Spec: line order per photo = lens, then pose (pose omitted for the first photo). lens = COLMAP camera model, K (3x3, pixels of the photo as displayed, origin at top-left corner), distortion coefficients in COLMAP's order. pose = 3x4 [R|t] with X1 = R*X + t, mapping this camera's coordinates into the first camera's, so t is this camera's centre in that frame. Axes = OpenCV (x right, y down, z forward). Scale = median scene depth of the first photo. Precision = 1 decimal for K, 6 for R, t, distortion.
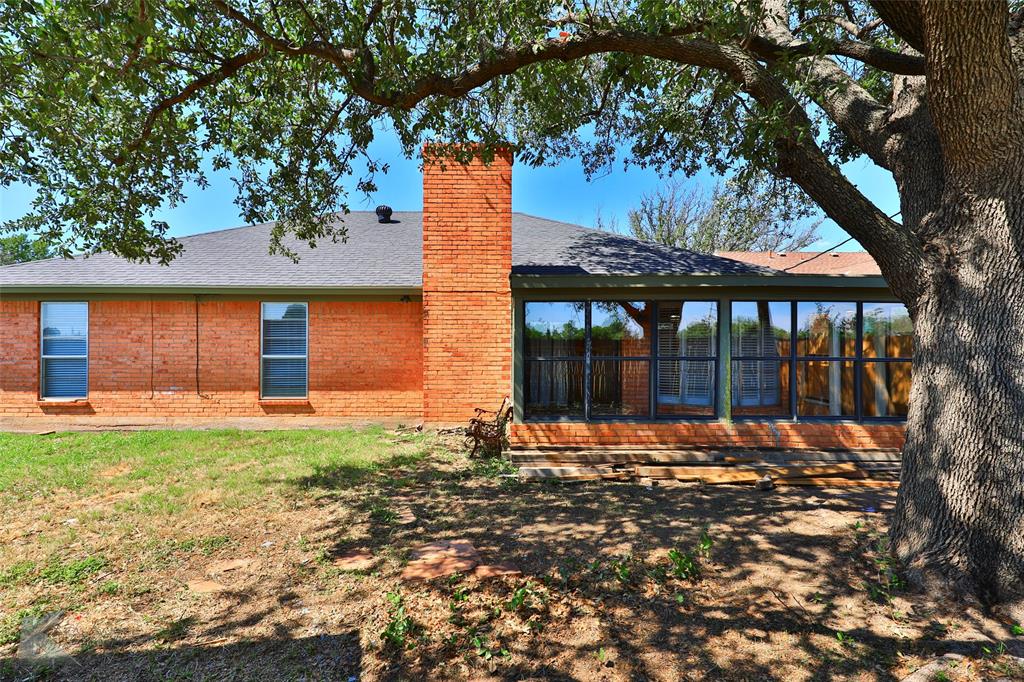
lens RADIAL K [[491.1, 0, 495.9], [0, 491.1, 355.9], [0, 0, 1]] dist [0.019274, -0.008626]
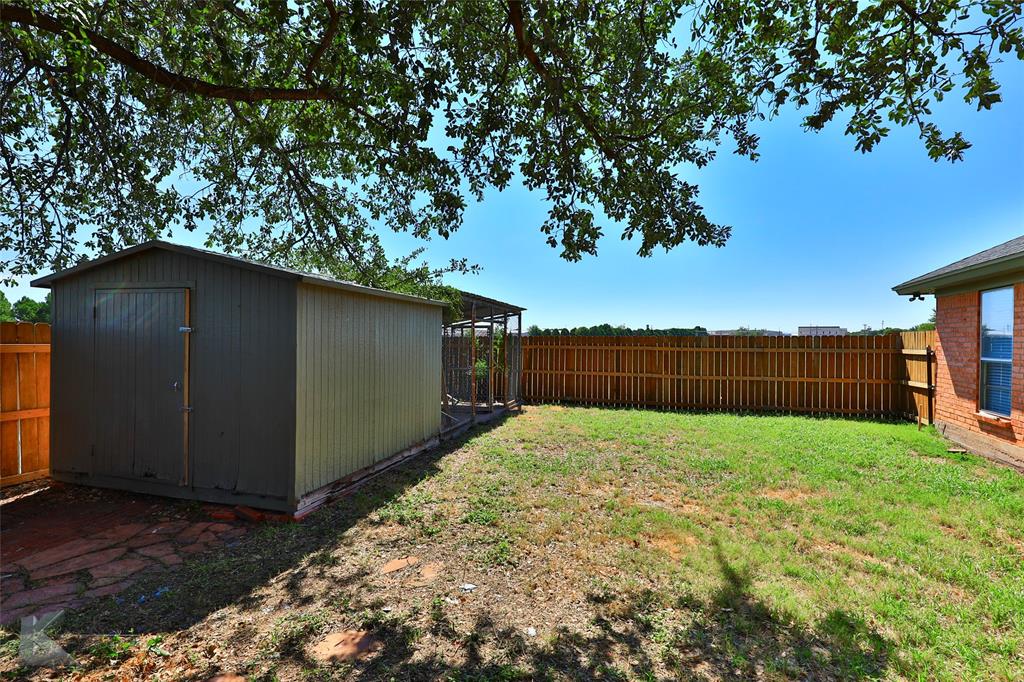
lens RADIAL K [[491.1, 0, 518.2], [0, 491.1, 336.8], [0, 0, 1]] dist [0.019274, -0.008626]
pose [[-0.356531, -0.005733, -0.934266, 0.247185], [-0.035034, 0.999360, 0.007237, -0.030586], [0.933627, 0.035311, -0.356503, 1.281578]]
